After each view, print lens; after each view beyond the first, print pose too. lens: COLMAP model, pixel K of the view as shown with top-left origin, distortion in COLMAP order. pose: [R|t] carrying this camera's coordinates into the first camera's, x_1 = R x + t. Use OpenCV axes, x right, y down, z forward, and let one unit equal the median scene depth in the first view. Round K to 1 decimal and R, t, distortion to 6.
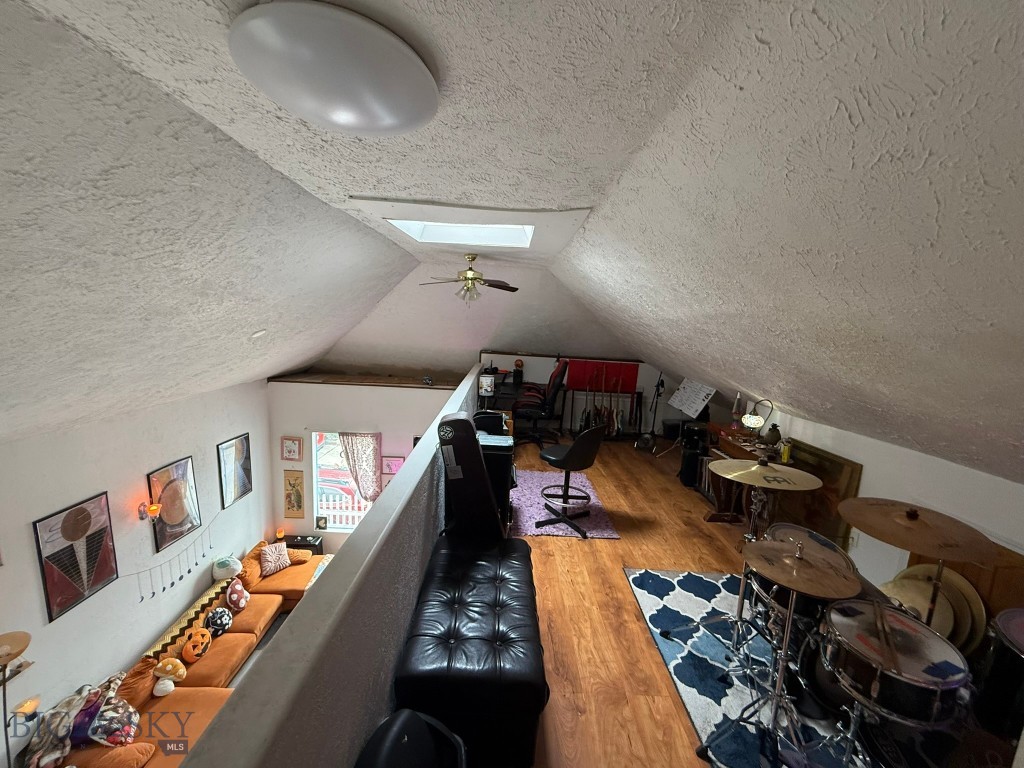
lens RADIAL K [[407.7, 0, 511.7], [0, 407.7, 384.6], [0, 0, 1]] dist [-0.003290, 0.000260]
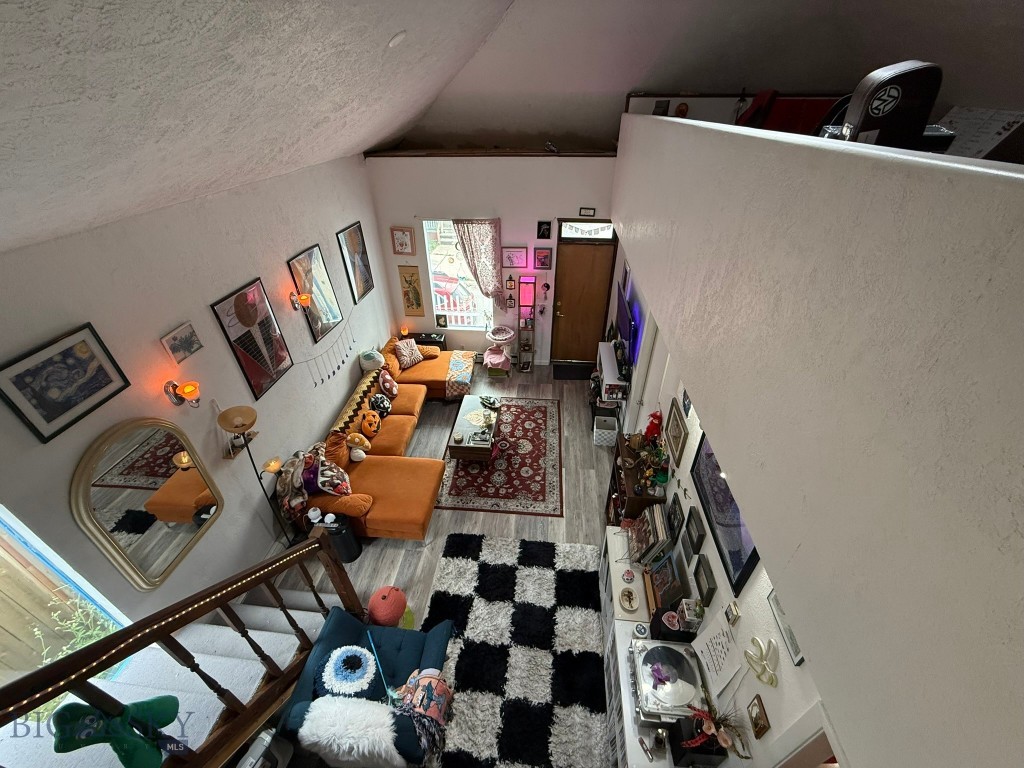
lens RADIAL K [[407.7, 0, 513.1], [0, 407.7, 384.8], [0, 0, 1]] dist [-0.003290, 0.000260]
pose [[0.992410, 0.012068, -0.122379, -0.234216], [0.042502, 0.900185, 0.433429, 0.080640], [0.115394, -0.435340, 0.892840, 0.101828]]
